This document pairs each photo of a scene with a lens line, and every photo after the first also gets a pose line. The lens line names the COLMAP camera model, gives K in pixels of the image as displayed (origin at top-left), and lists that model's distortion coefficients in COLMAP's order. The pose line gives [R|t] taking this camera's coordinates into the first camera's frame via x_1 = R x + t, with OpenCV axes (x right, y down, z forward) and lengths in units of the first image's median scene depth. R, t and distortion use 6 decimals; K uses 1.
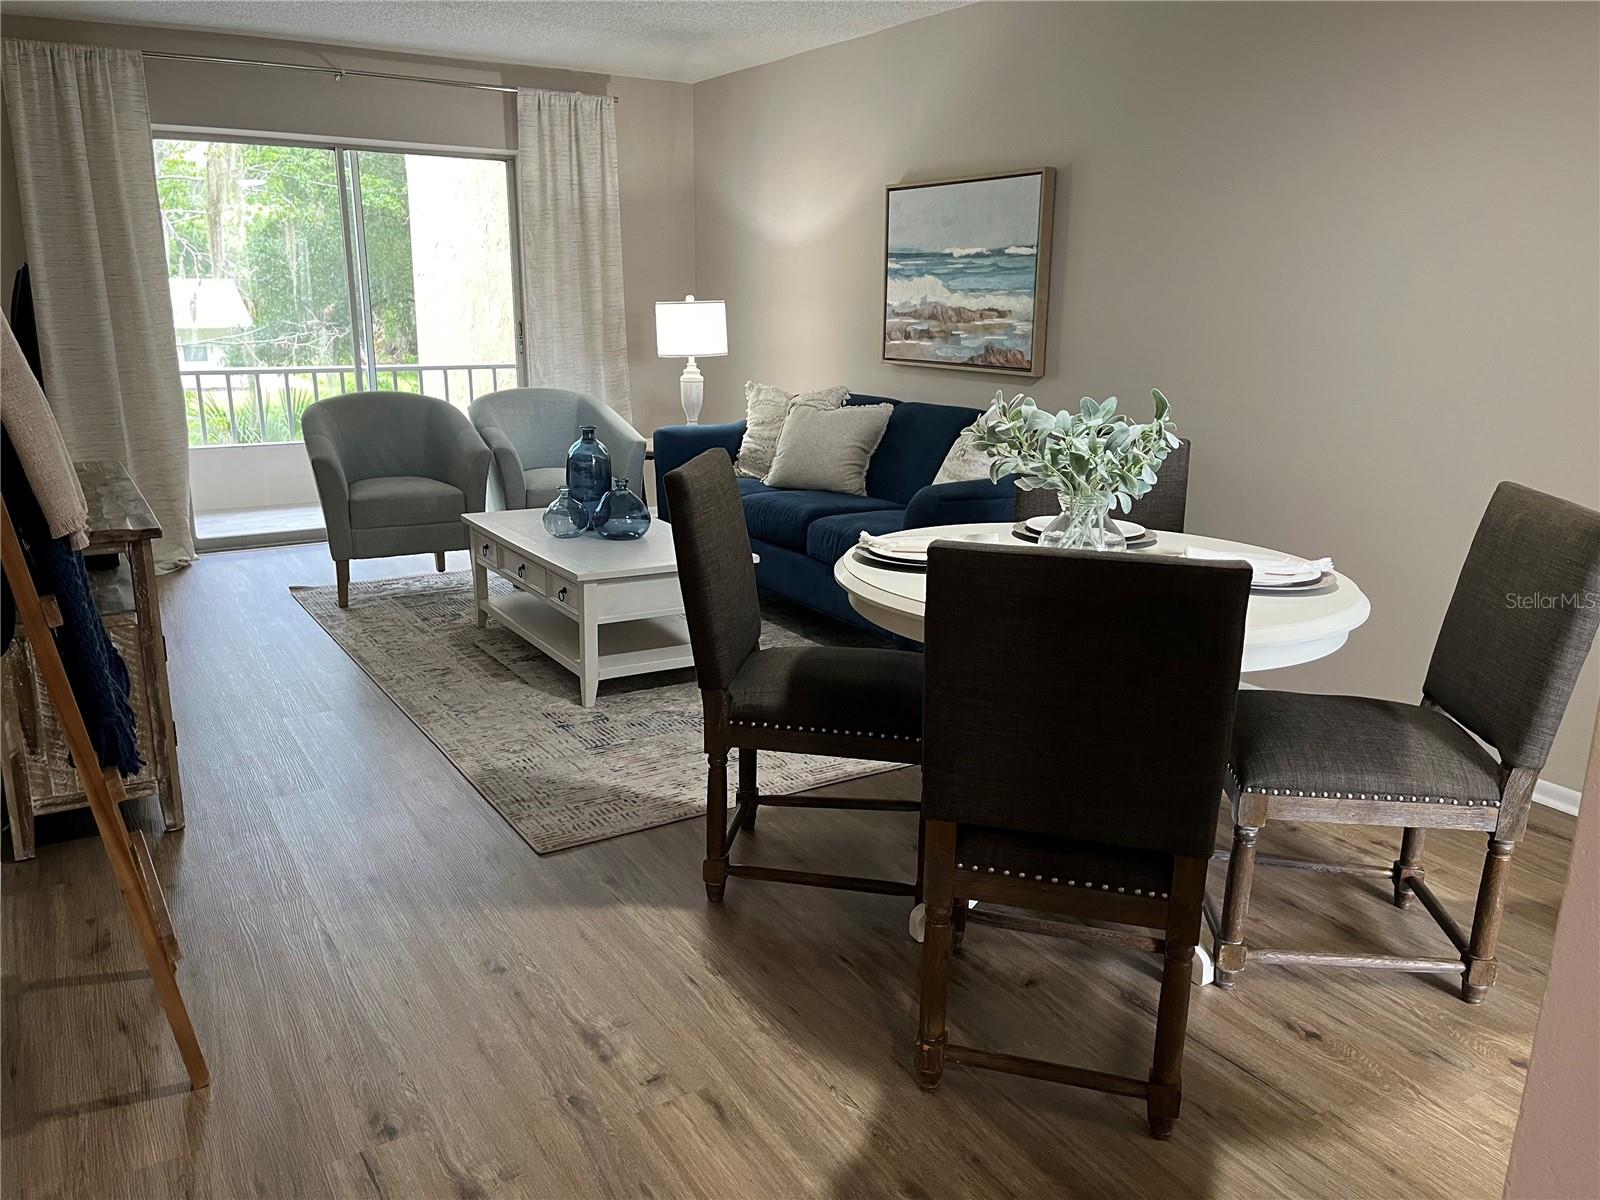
lens RADIAL K [[1209.8, 0, 794.8], [0, 1209.8, 605.2], [0, 0, 1]] dist [0.023318, 0.004394]
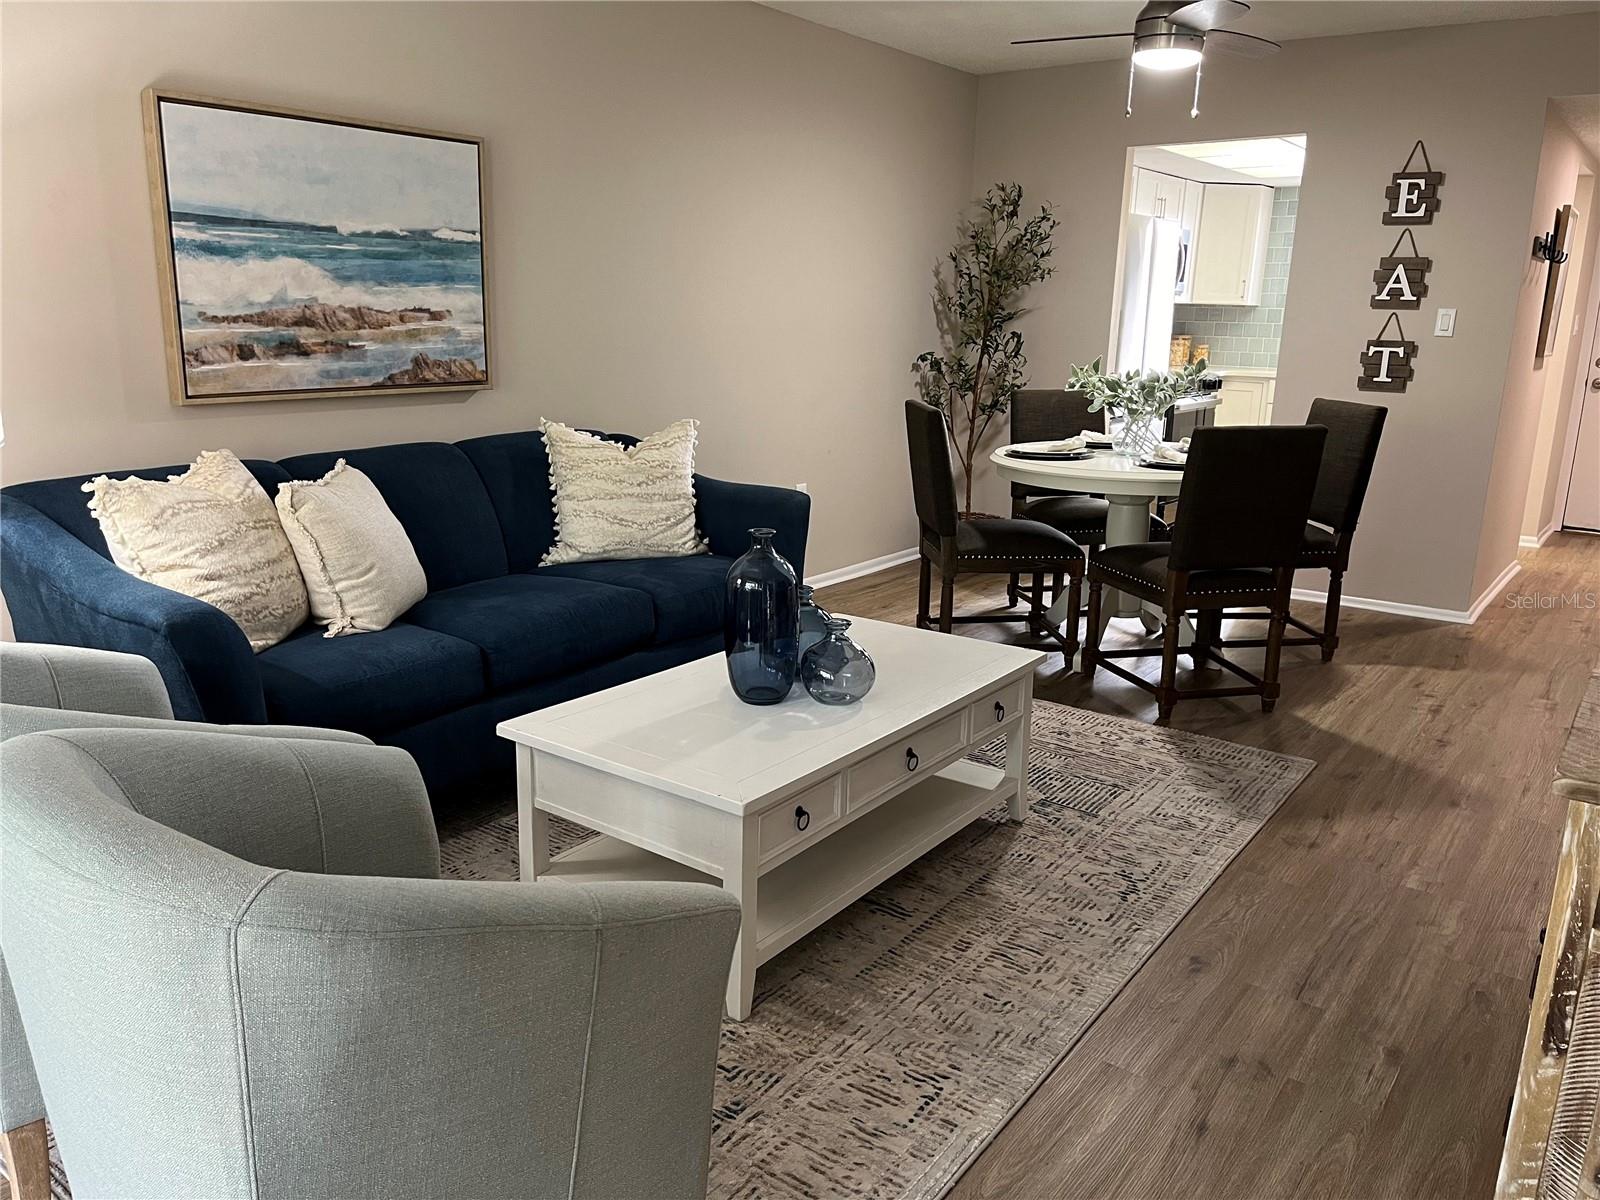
lens RADIAL K [[1209.8, 0, 796.7], [0, 1209.8, 596.9], [0, 0, 1]] dist [0.023318, 0.004394]
pose [[-0.368157, -0.240127, 0.898220, -0.622841], [0.207917, 0.920346, 0.331262, -0.270837], [-0.906218, 0.308712, -0.288905, 1.022855]]
